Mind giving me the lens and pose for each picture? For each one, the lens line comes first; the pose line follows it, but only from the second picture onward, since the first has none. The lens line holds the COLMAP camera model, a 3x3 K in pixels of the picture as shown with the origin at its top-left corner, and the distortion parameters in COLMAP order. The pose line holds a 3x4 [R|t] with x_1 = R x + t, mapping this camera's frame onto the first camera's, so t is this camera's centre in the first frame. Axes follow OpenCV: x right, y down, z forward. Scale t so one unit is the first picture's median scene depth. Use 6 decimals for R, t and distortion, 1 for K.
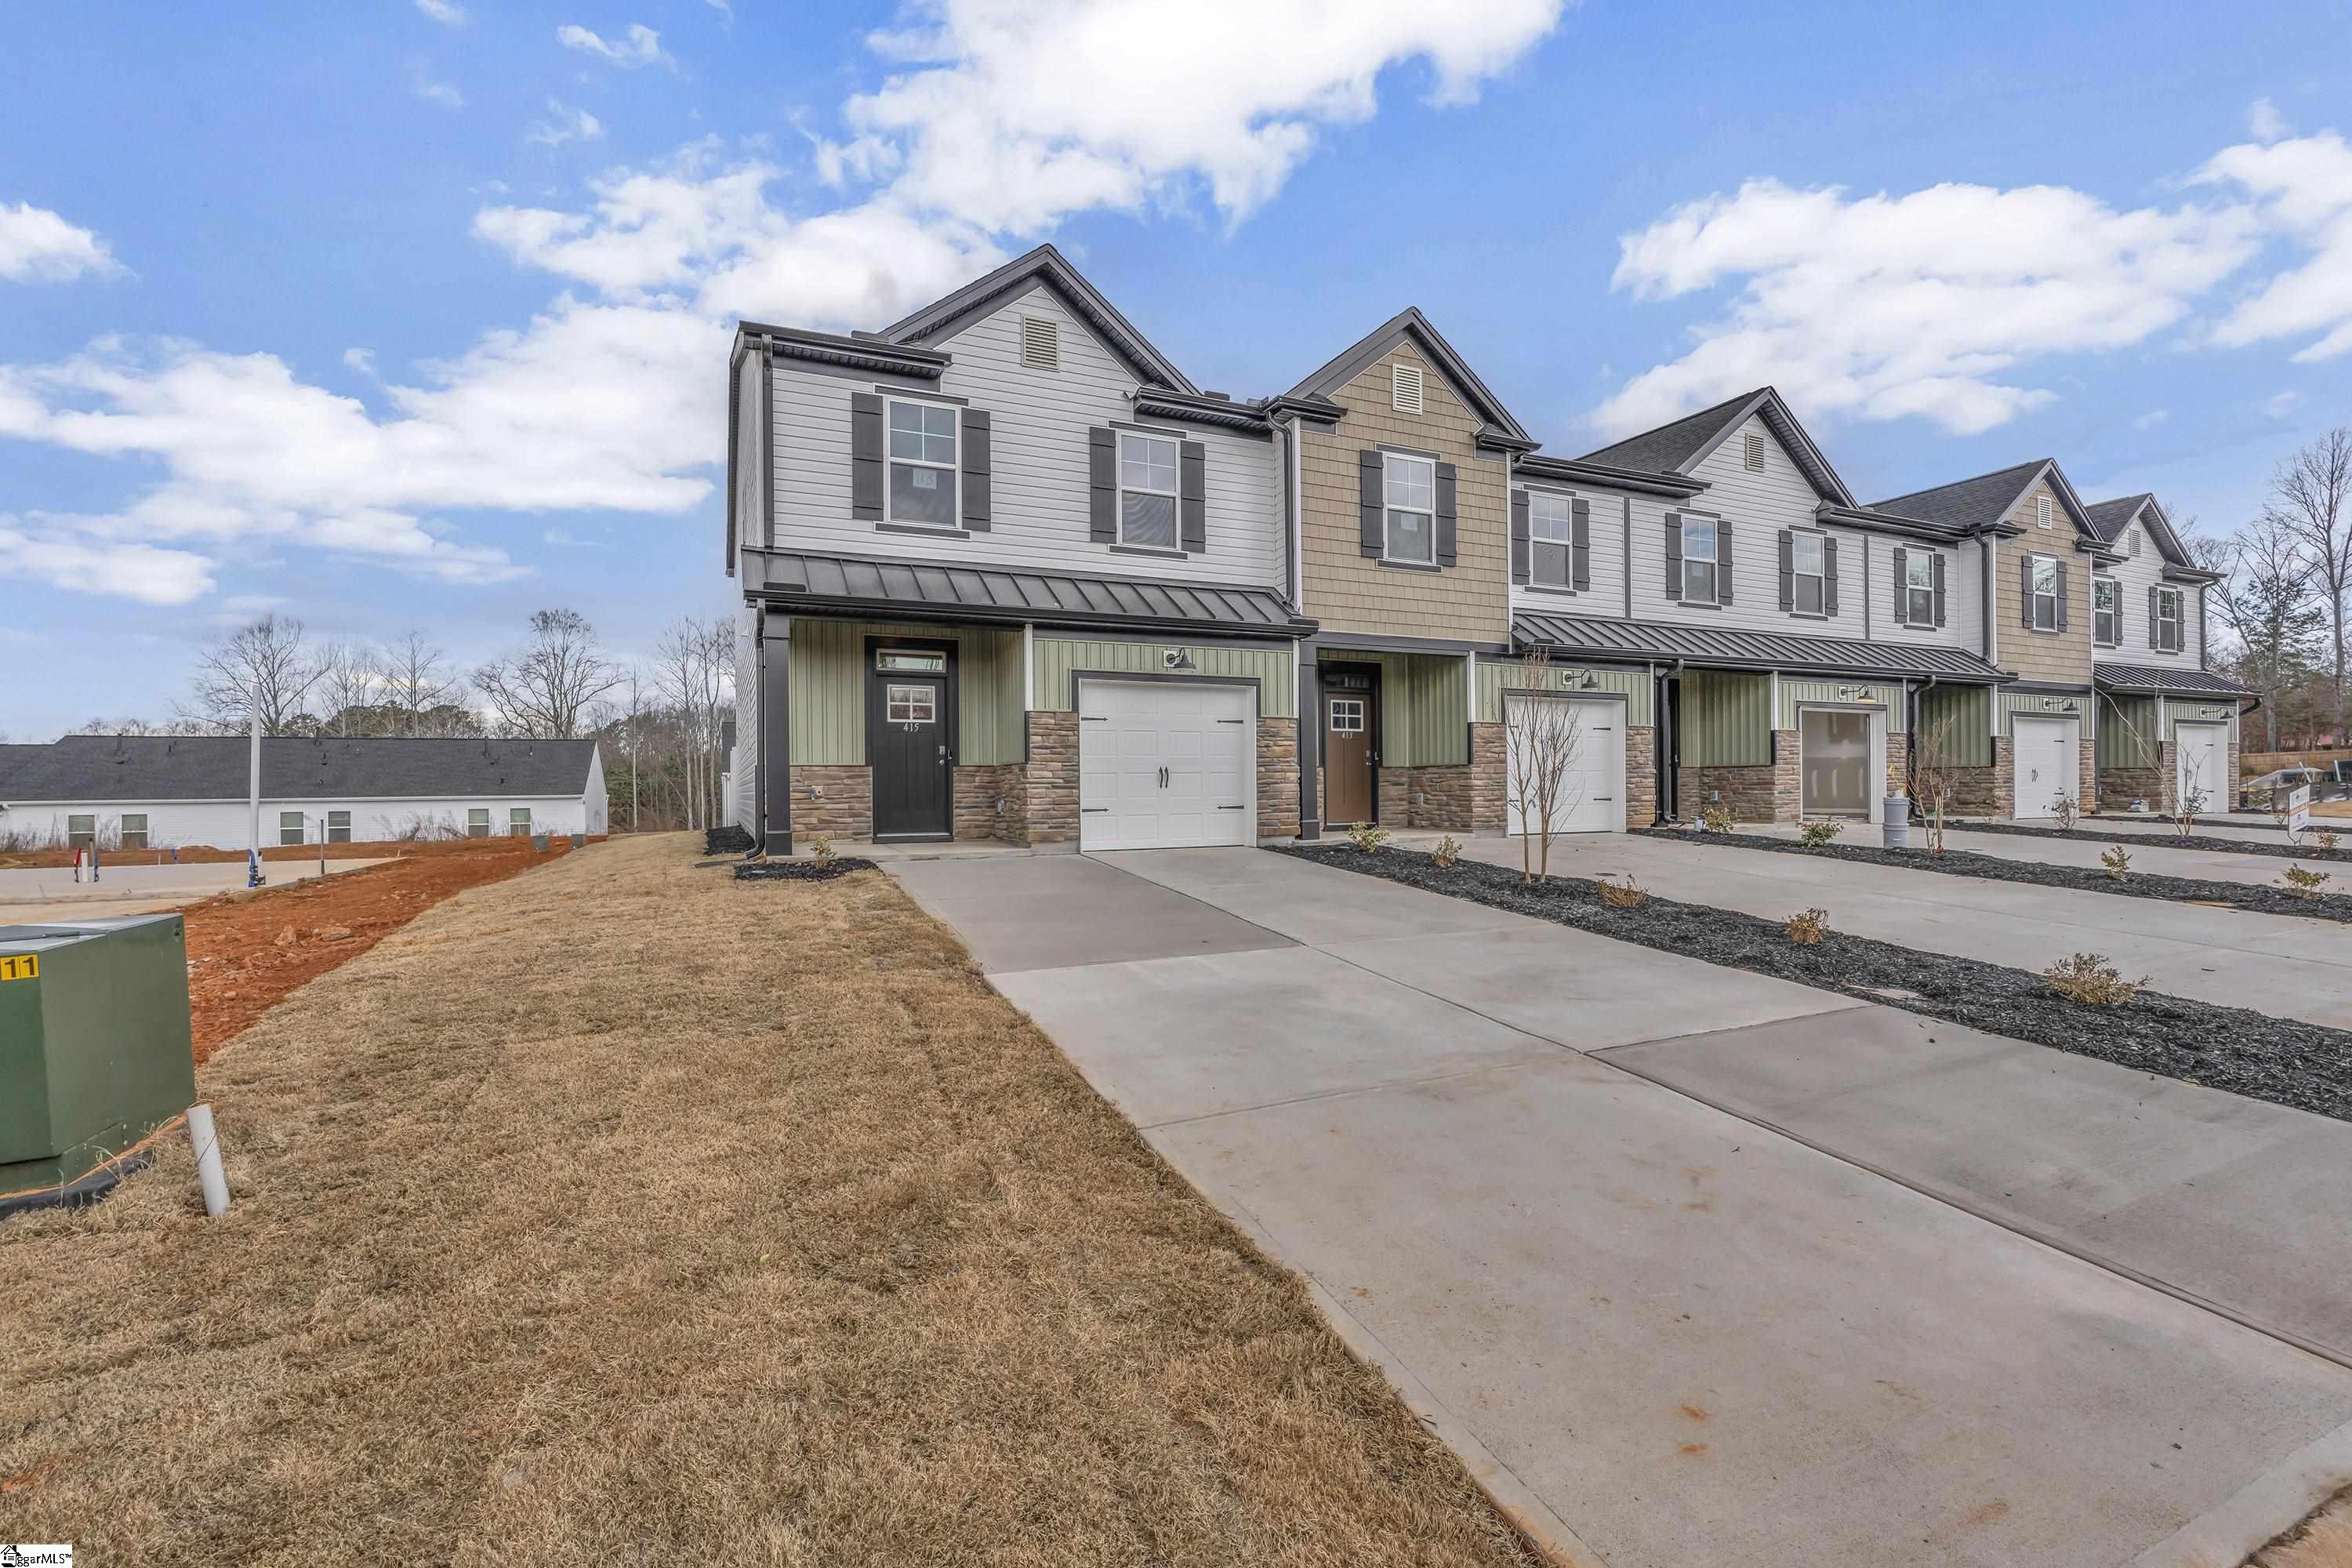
lens RADIAL K [[1031.4, 0, 1160.5], [0, 1031.4, 788.4], [0, 0, 1]] dist [-0.008994, 0.001123]
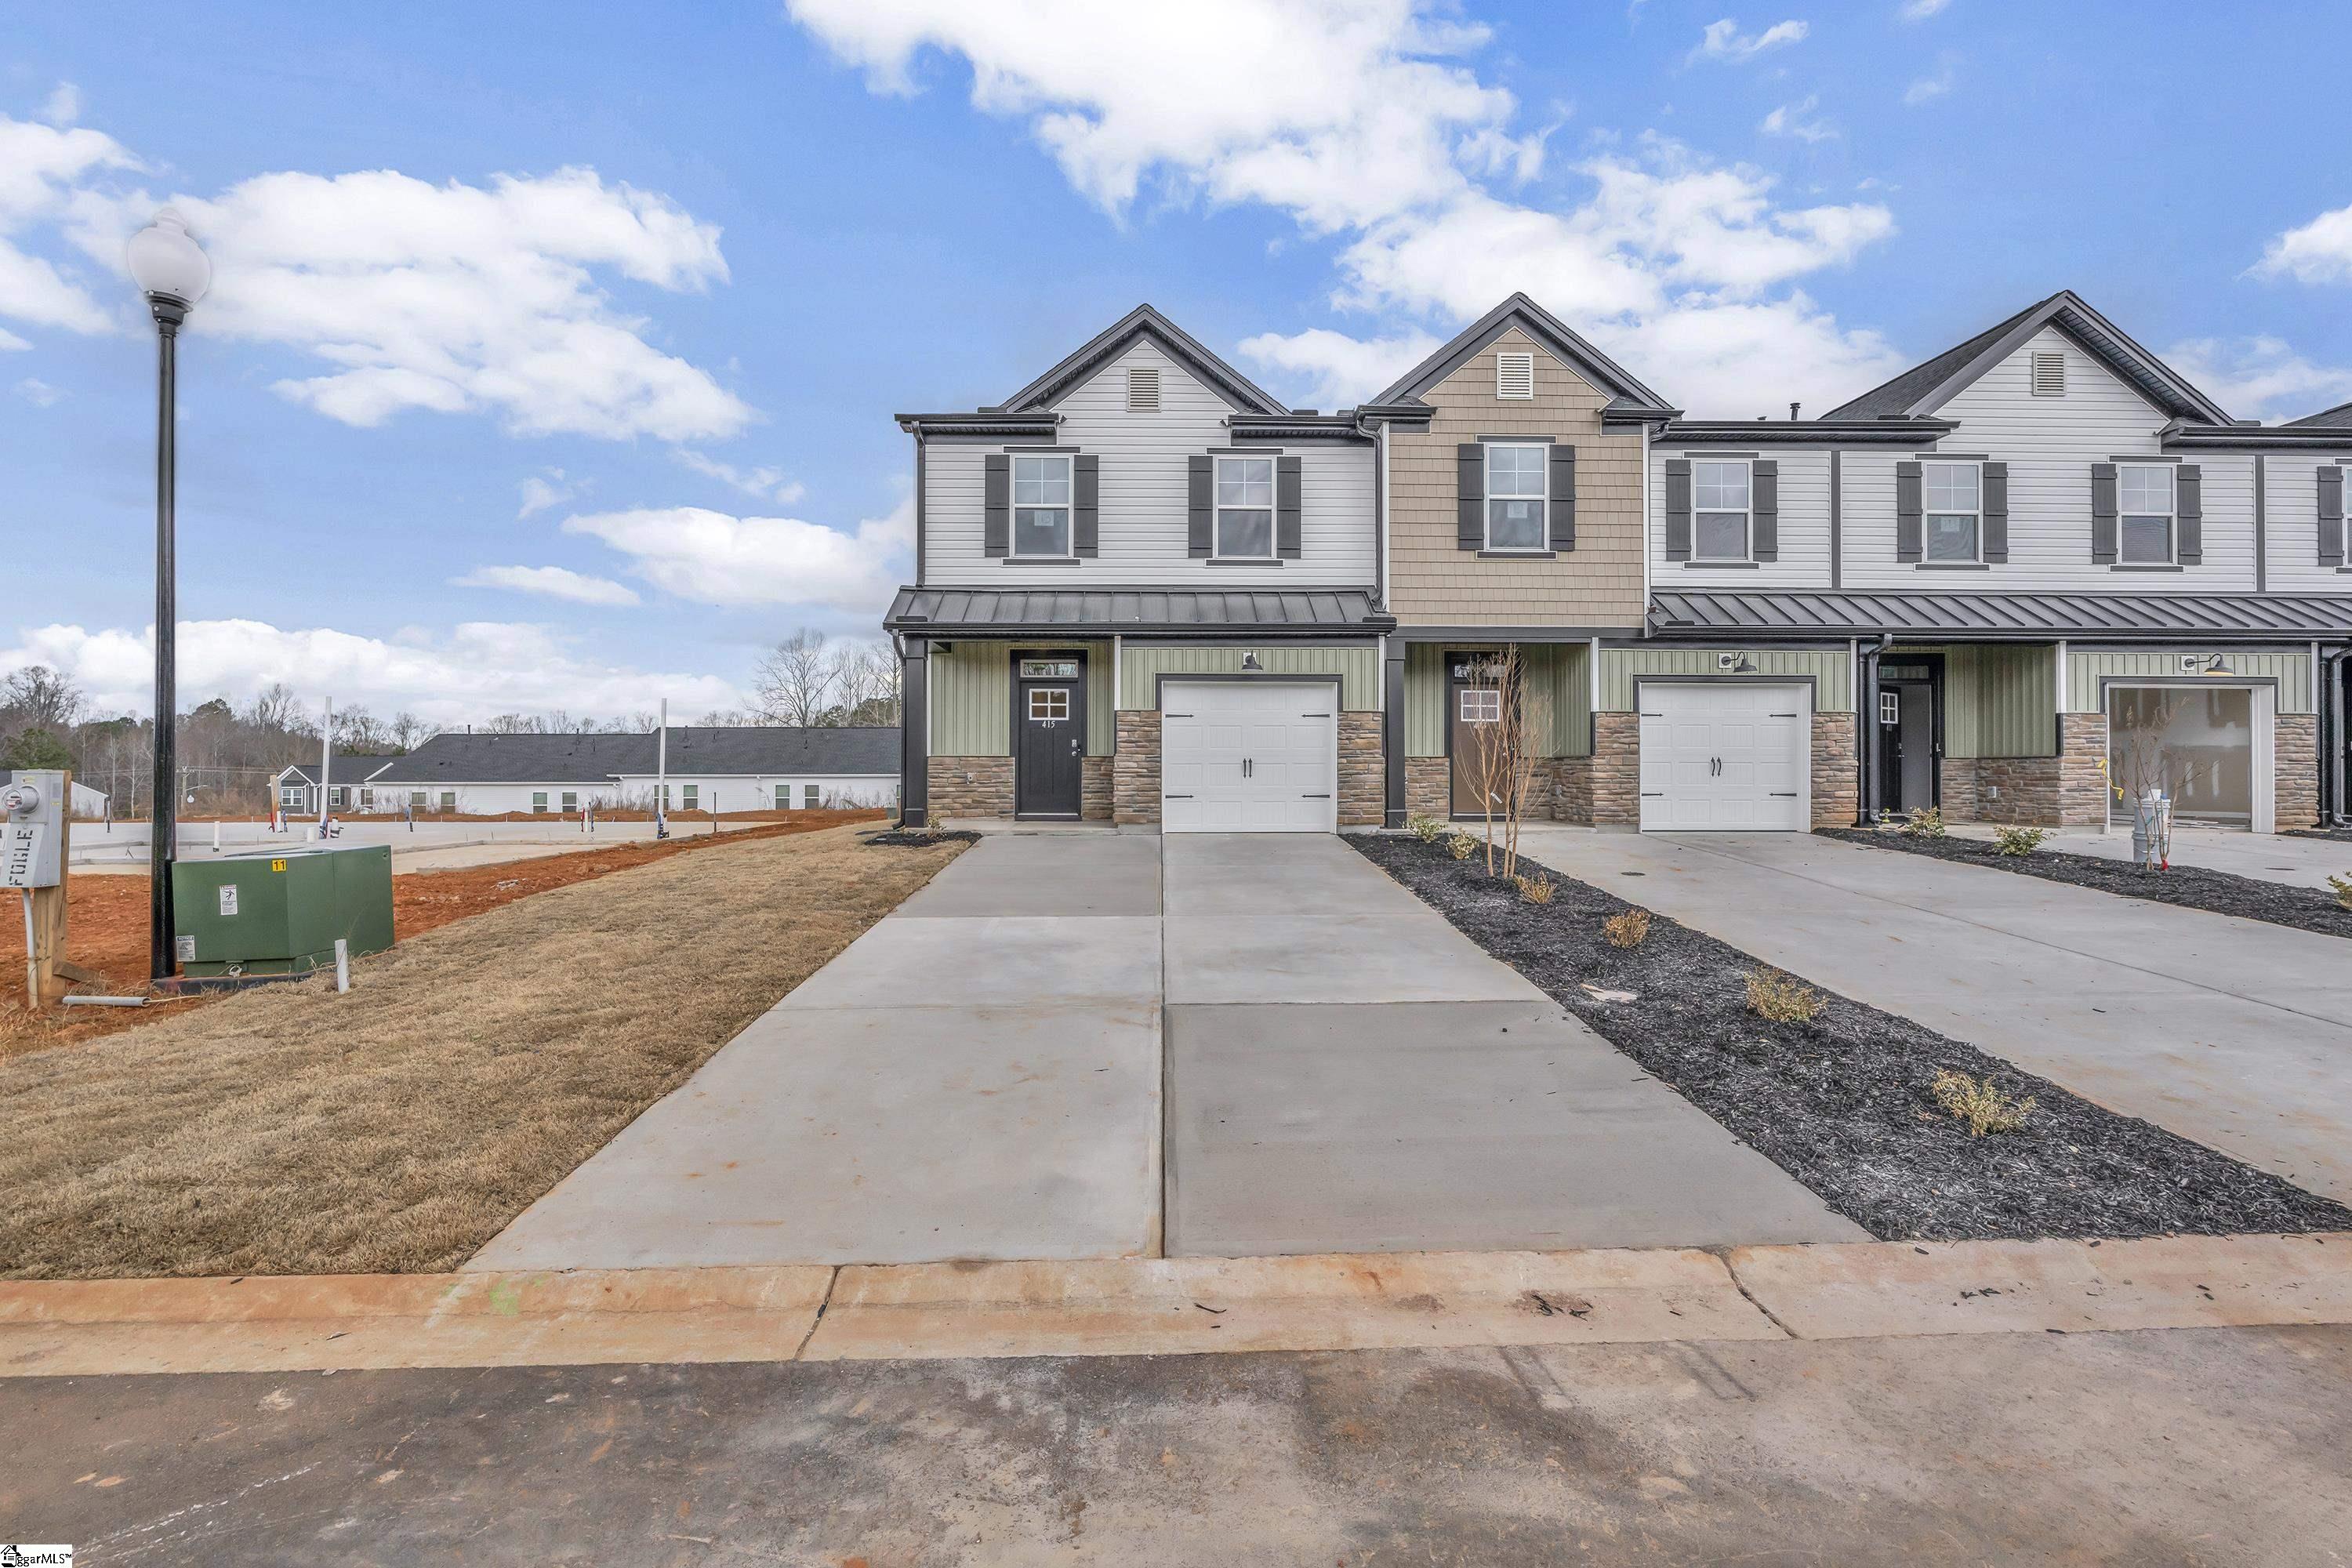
lens RADIAL K [[1031.4, 0, 1135.0], [0, 1031.4, 765.8], [0, 0, 1]] dist [-0.008994, 0.001123]
pose [[0.914078, 0.006664, -0.405484, 0.323017], [-0.008228, 0.999964, -0.002114, -0.009041], [0.405456, 0.005269, 0.914100, -0.049714]]
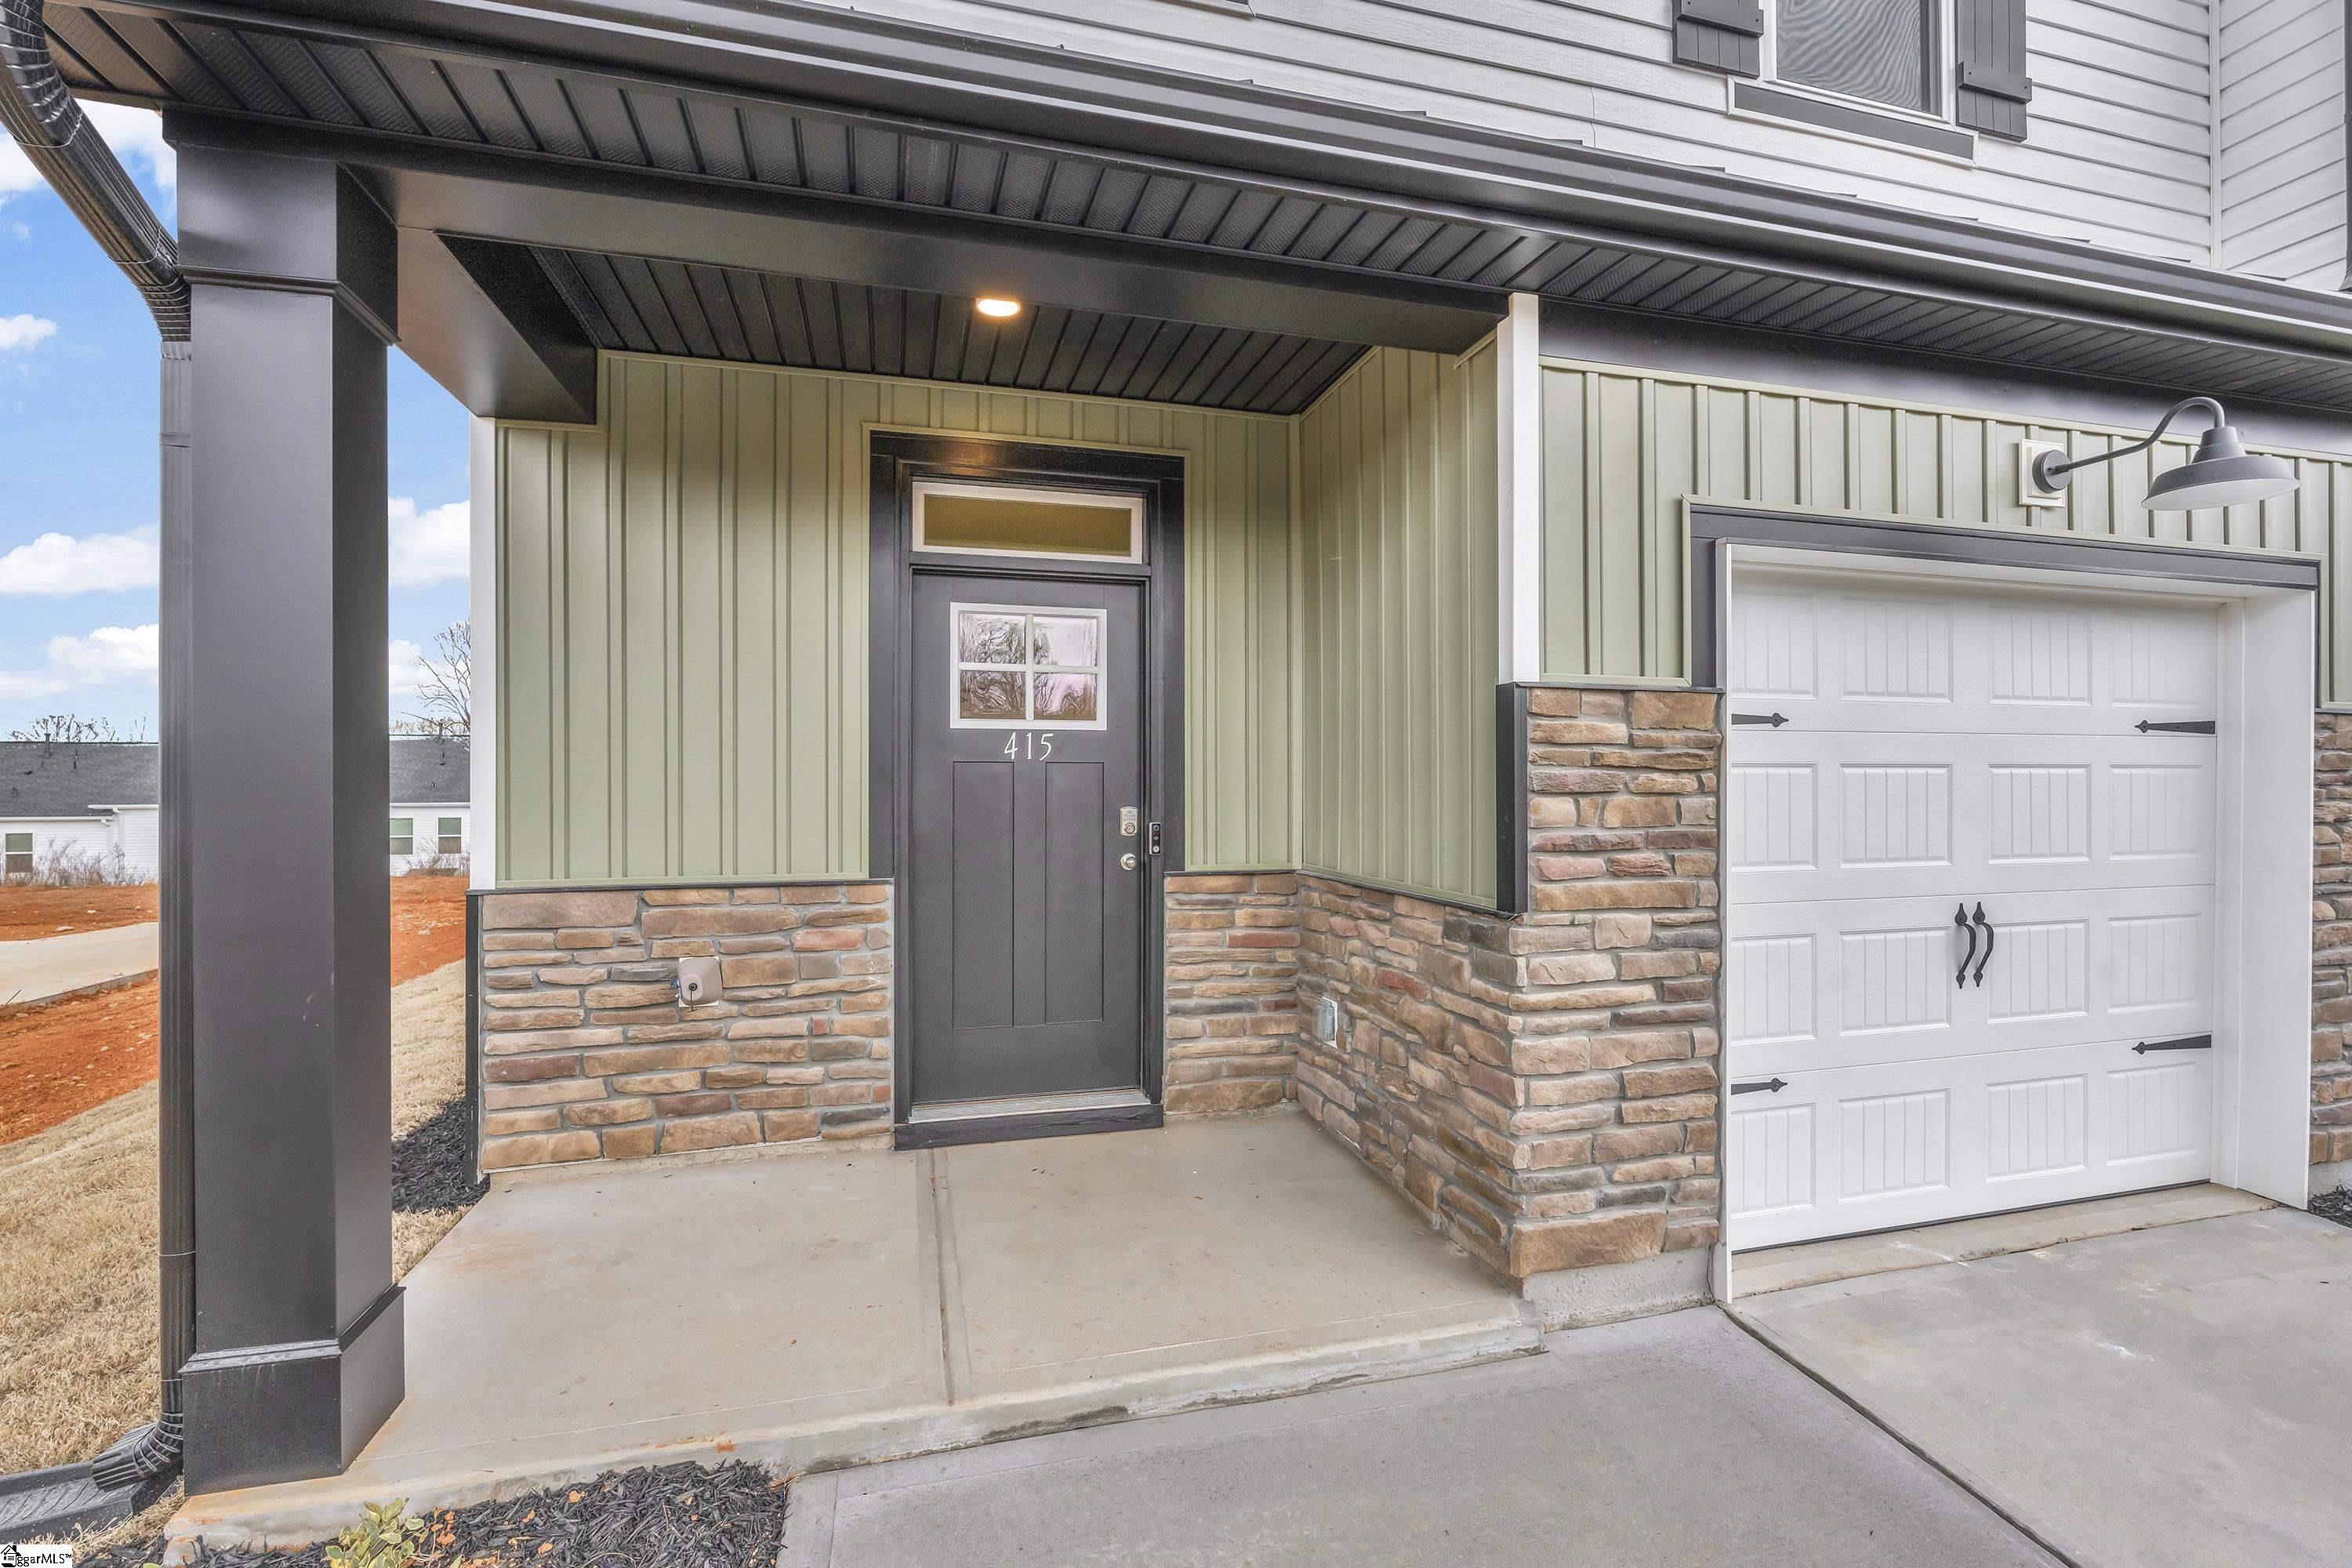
lens RADIAL K [[1031.4, 0, 1182.3], [0, 1031.4, 789.2], [0, 0, 1]] dist [-0.008994, 0.001123]
pose [[0.990728, 0.006683, -0.135695, -0.151304], [-0.005586, 0.999949, 0.008460, -0.047993], [0.135745, -0.007624, 0.990714, 0.683911]]
